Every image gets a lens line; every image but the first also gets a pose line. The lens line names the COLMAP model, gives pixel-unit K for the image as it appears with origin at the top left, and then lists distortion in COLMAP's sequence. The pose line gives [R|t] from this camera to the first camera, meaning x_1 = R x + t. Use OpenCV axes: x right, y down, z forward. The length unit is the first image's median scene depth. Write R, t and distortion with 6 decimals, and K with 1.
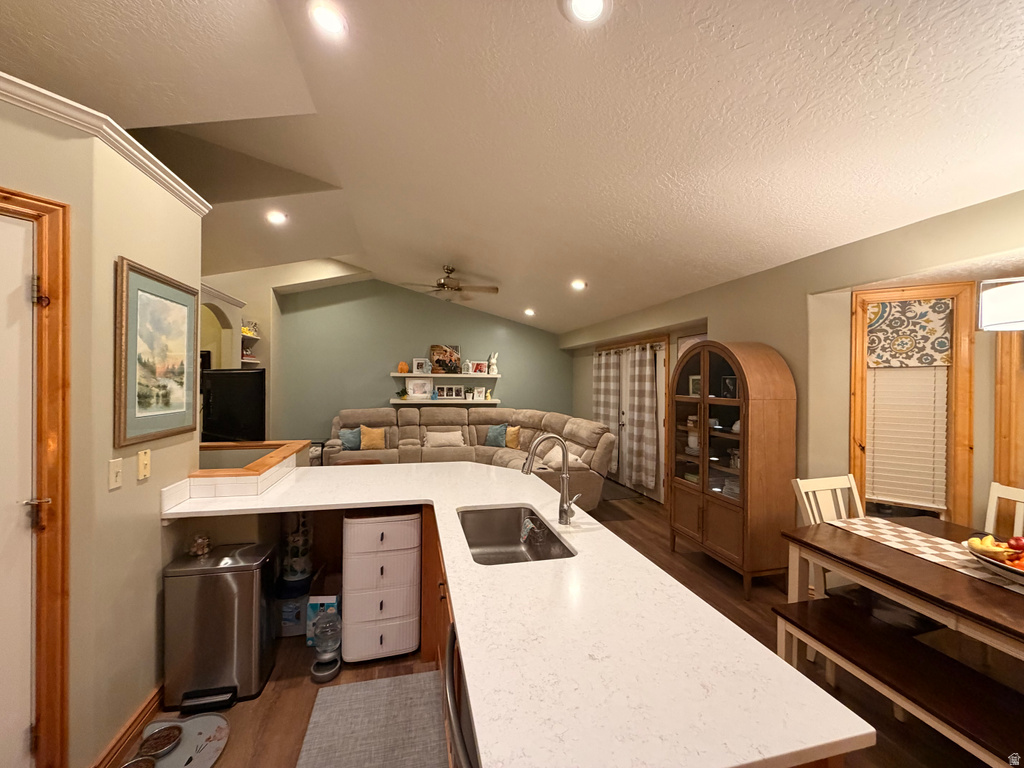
lens RADIAL K [[408.0, 0, 510.0], [0, 408.0, 382.8], [0, 0, 1]] dist [0.000242, -0.000382]
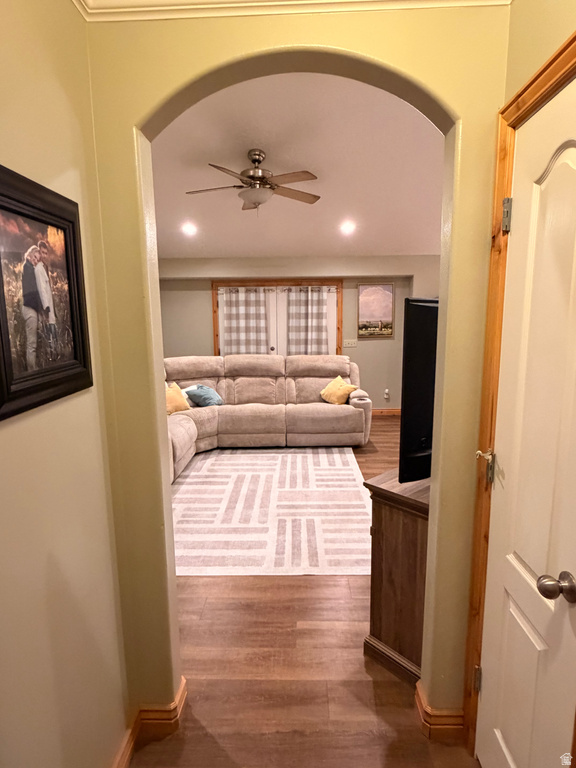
lens RADIAL K [[419.5, 0, 289.7], [0, 419.5, 383.3], [0, 0, 1]] dist [0.009194, -0.000290]
pose [[0.261830, -0.159528, 0.951838, -1.371938], [0.013183, 0.986743, 0.161751, -0.023835], [-0.965024, -0.029804, 0.260462, 1.178887]]
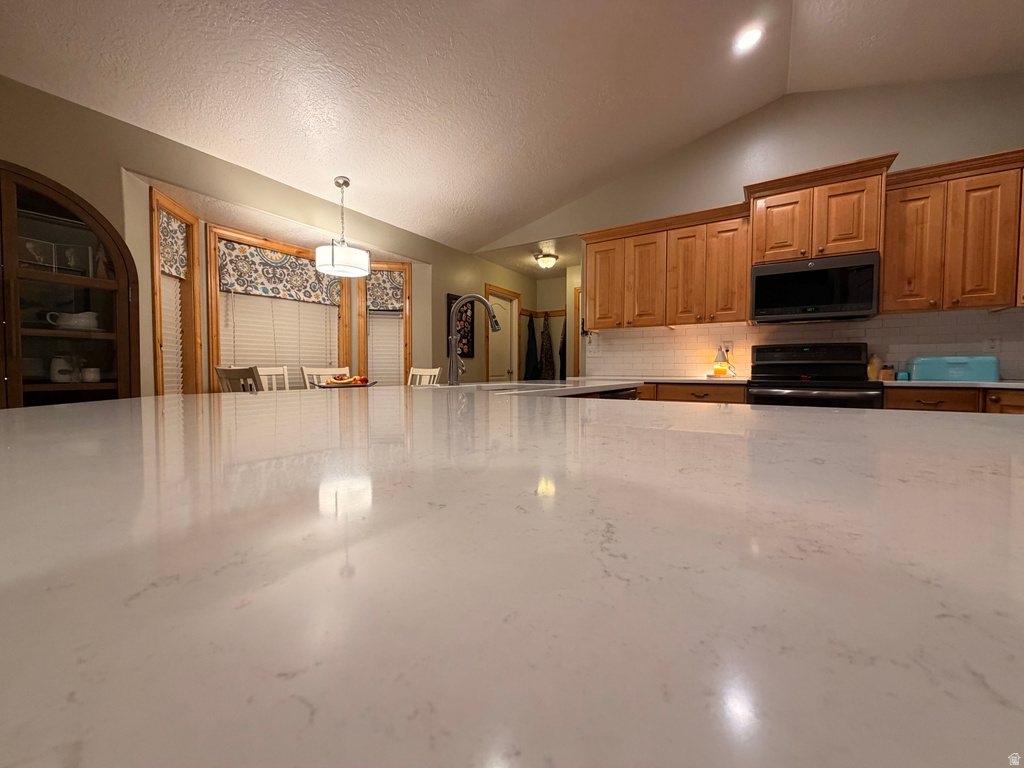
lens RADIAL K [[408.0, 0, 509.4], [0, 408.0, 384.7], [0, 0, 1]] dist [0.000242, -0.000382]
pose [[-0.692854, -0.037509, 0.720101, -0.375174], [-0.006763, 0.998940, 0.045526, 0.160167], [-0.721046, 0.026673, -0.692374, 0.870508]]
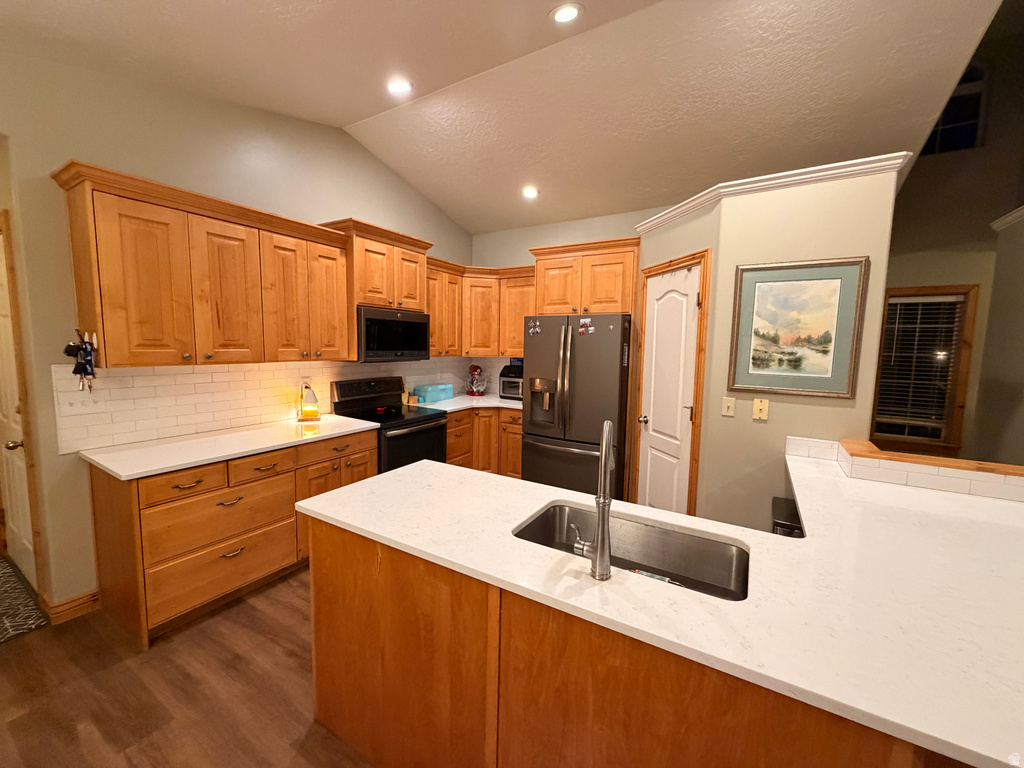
lens RADIAL K [[408.0, 0, 508.7], [0, 408.0, 383.1], [0, 0, 1]] dist [0.000242, -0.000382]
pose [[-0.707004, 0.046358, -0.705689, 0.348117], [-0.026544, 0.995407, 0.091983, 0.004706], [0.706712, 0.083764, -0.702526, 0.706582]]
